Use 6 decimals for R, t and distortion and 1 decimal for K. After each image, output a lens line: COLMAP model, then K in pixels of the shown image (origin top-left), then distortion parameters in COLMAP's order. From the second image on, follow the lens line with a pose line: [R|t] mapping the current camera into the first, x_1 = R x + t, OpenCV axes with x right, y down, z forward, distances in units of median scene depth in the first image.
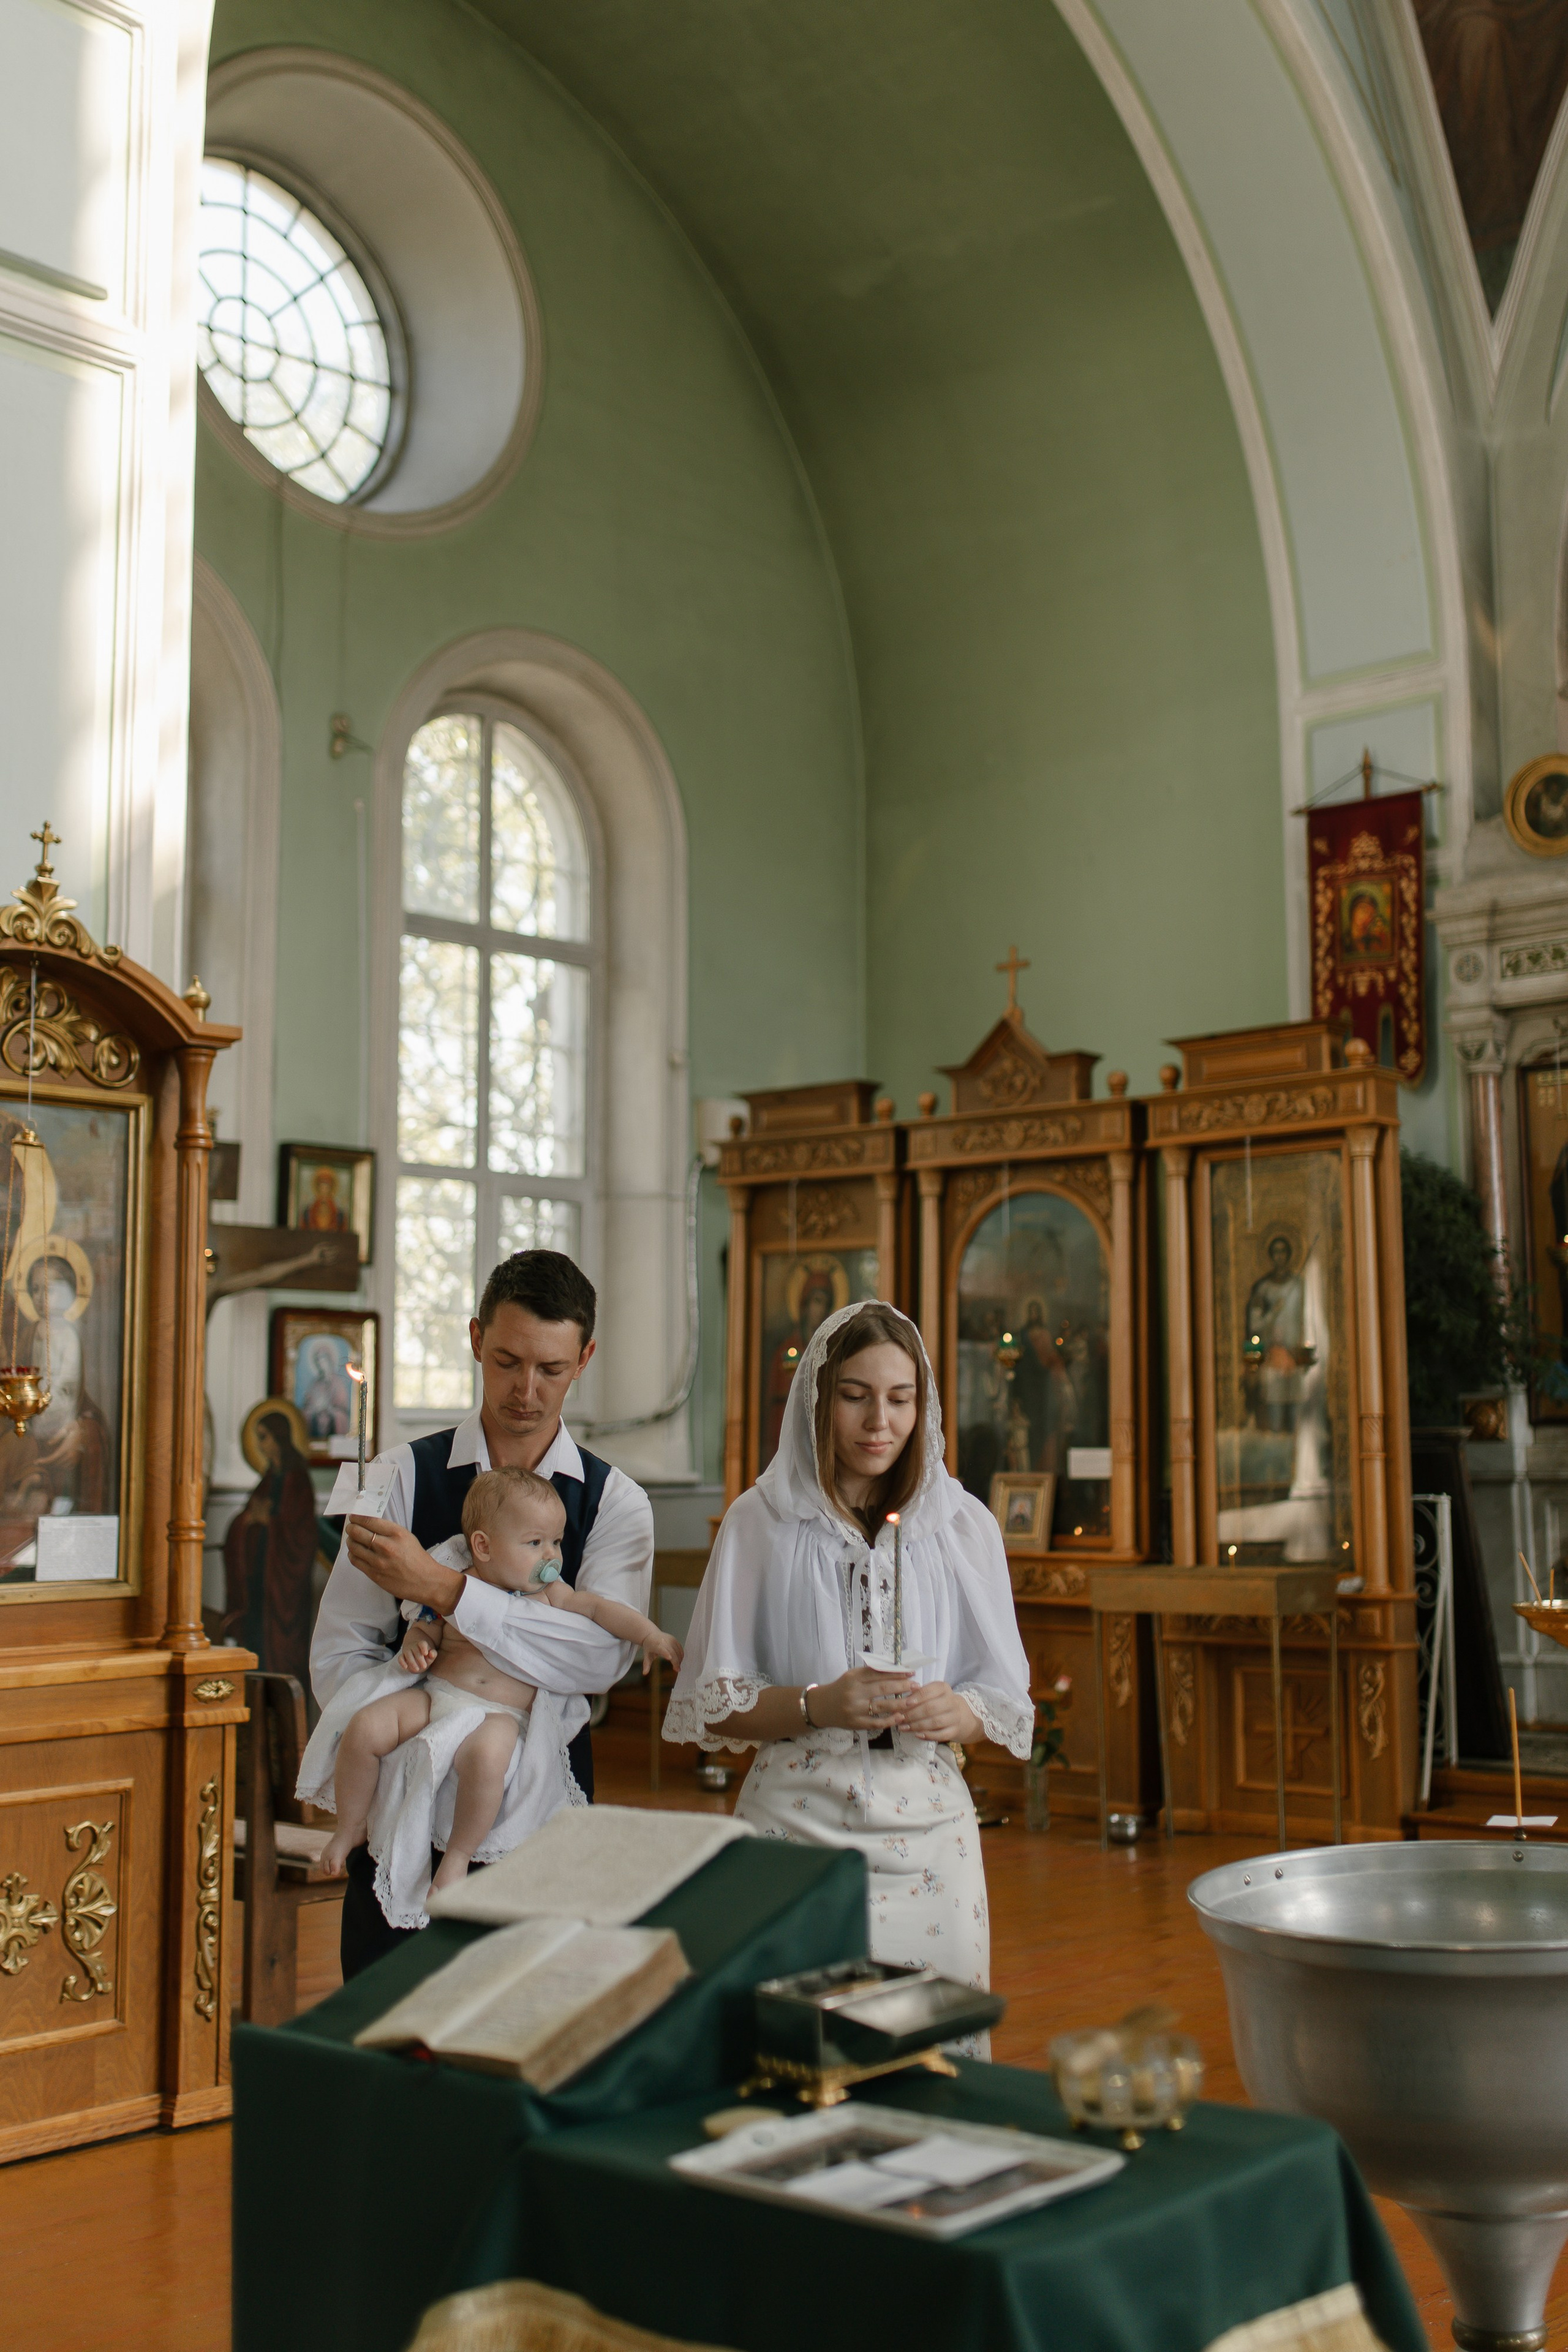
lens RADIAL K [[2644.6, 0, 789.0], [0, 2644.6, 1097.2], [0, 0, 1]] dist [-0.011882, -0.018665]
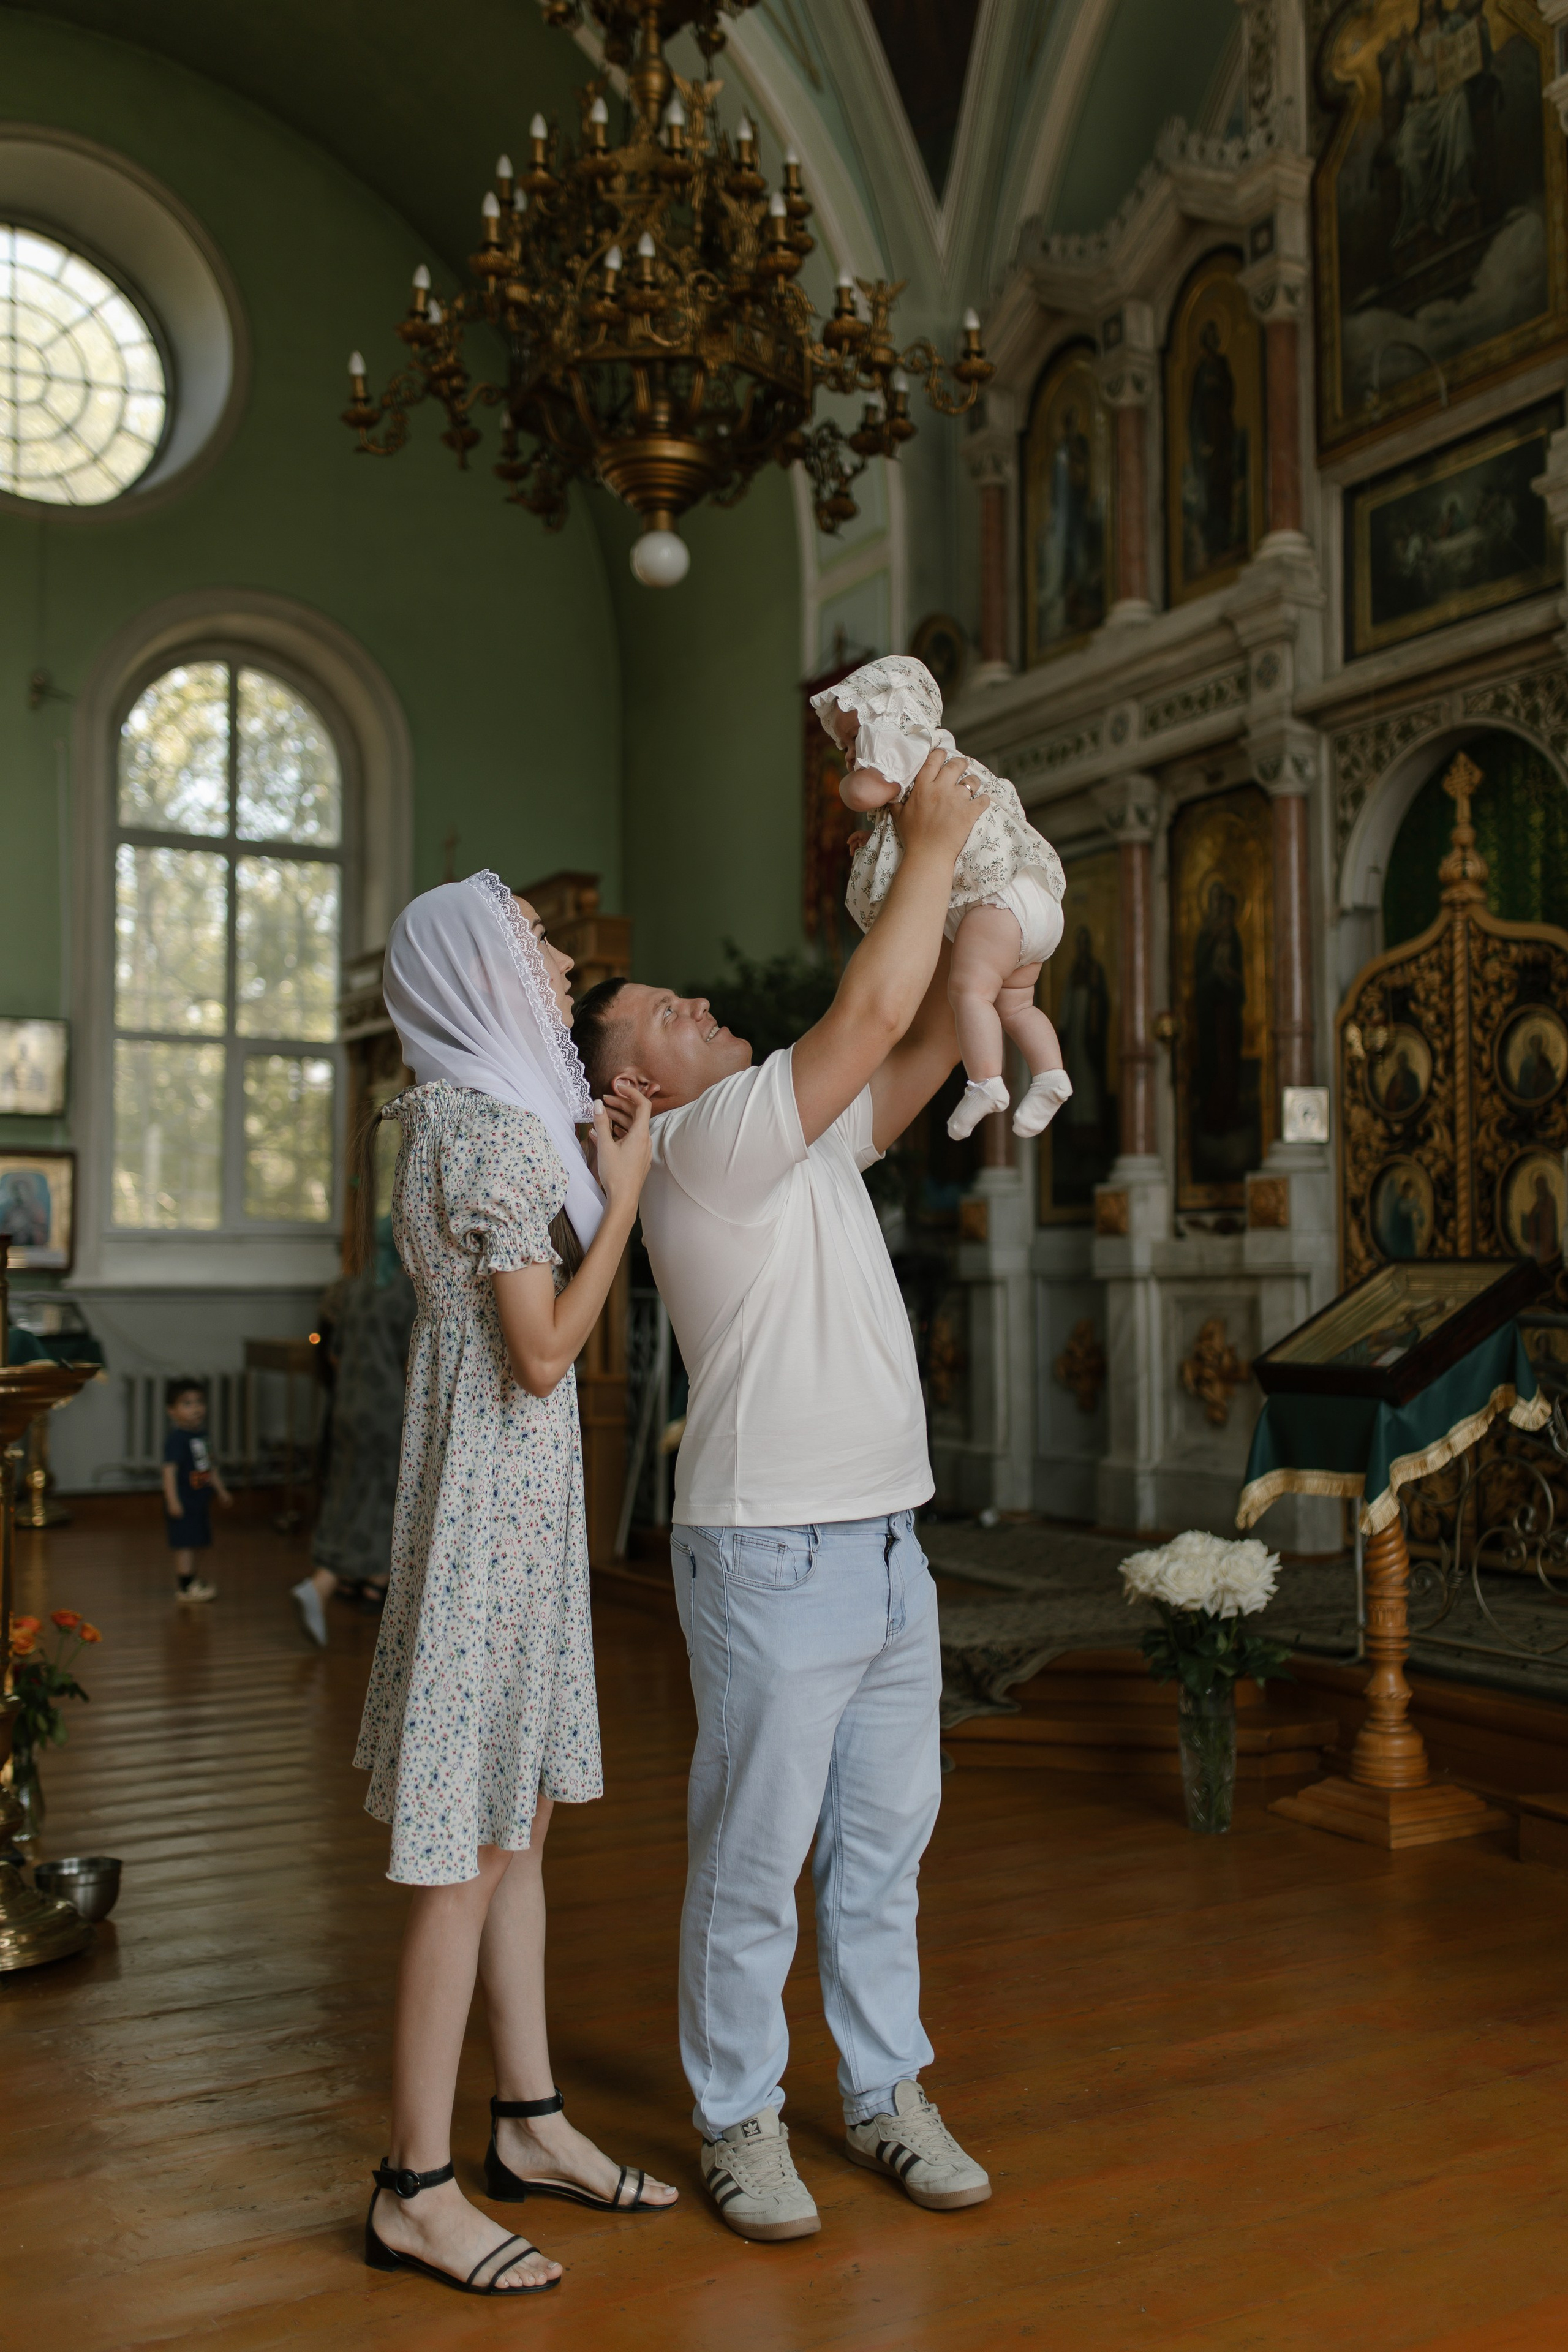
lens RADIAL K [[2215.4, 0, 784.0], [0, 2215.4, 1176.0], [0, 0, 1]] dist [-0.006881, 0.007255]
pose [[0.952451, -0.015853, -0.304280, 0.481099], [0.041797, 0.996003, 0.078939, 0.023646], [0.301813, -0.087903, 0.949306, 0.098955]]
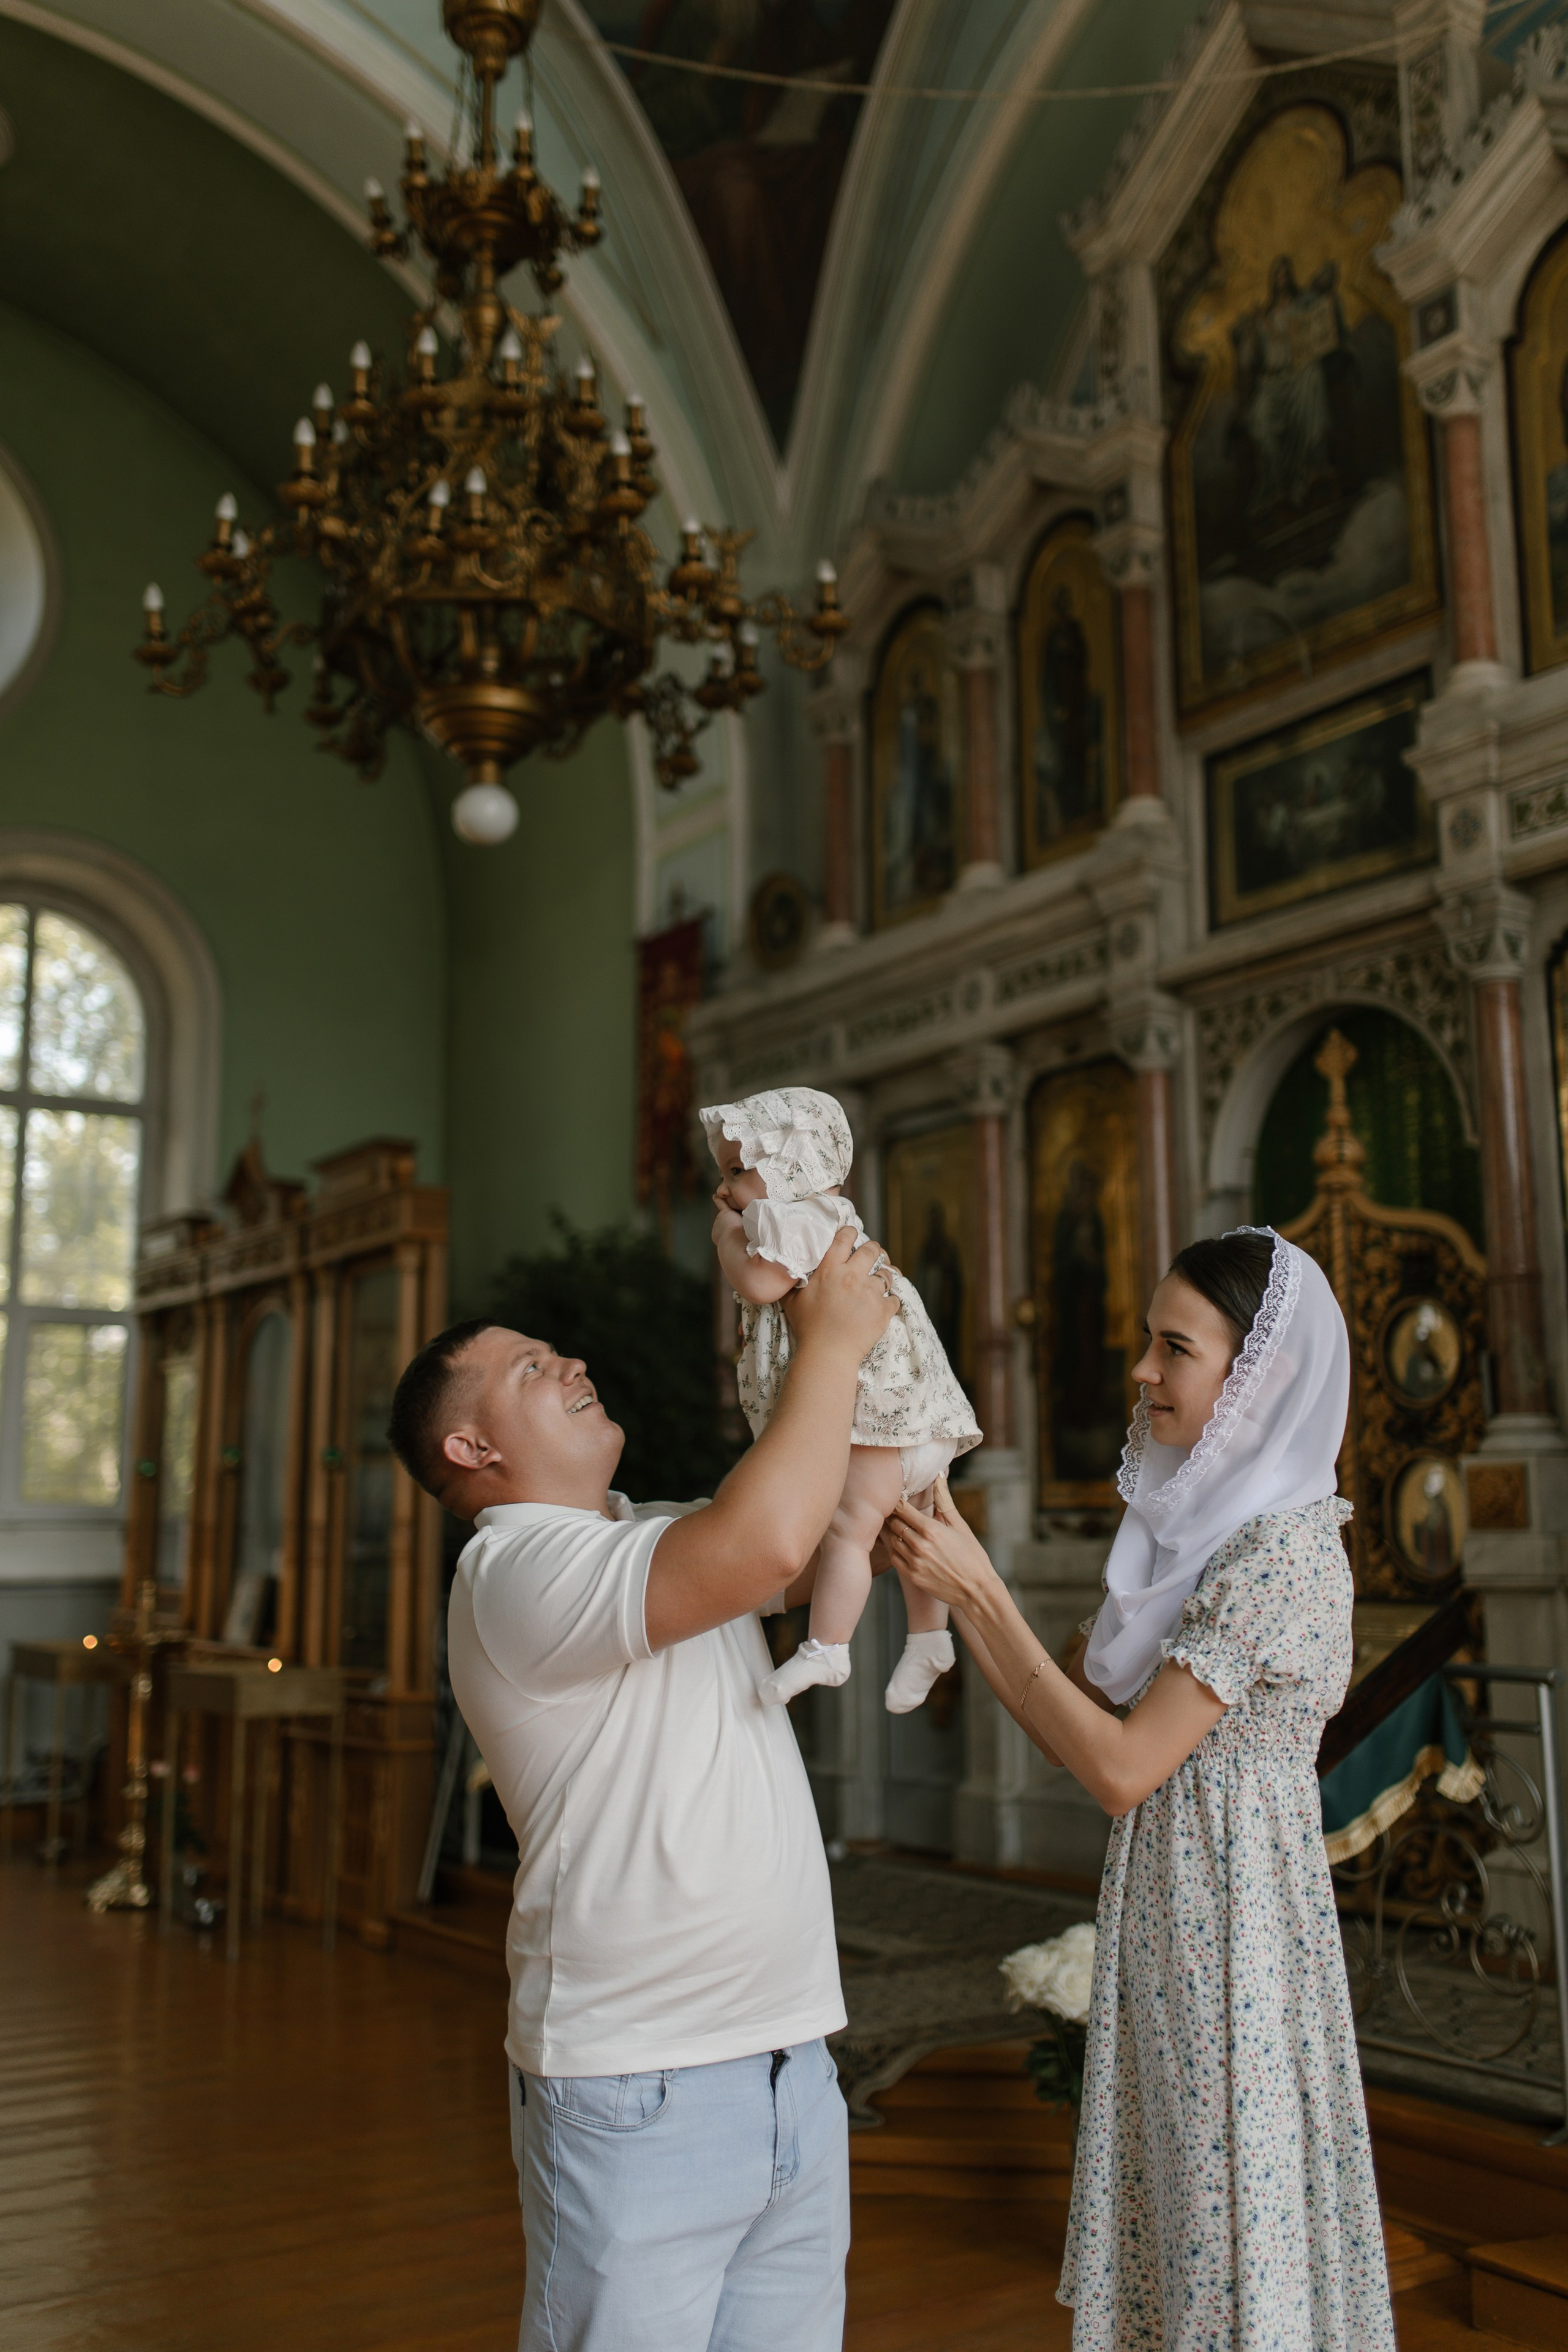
lens RADIAL K [[2253.7, 0, 786.1], [0, 2253.7, 1160.4], [0, 0, 1]] dist [-0.001090, -0.004519]
pose [[0.973168, -0.041335, -0.226352, 0.467241], [0.034076, 0.998775, -0.035884, 0.013478], [0.227558, 0.027208, 0.973384, 0.140438]]
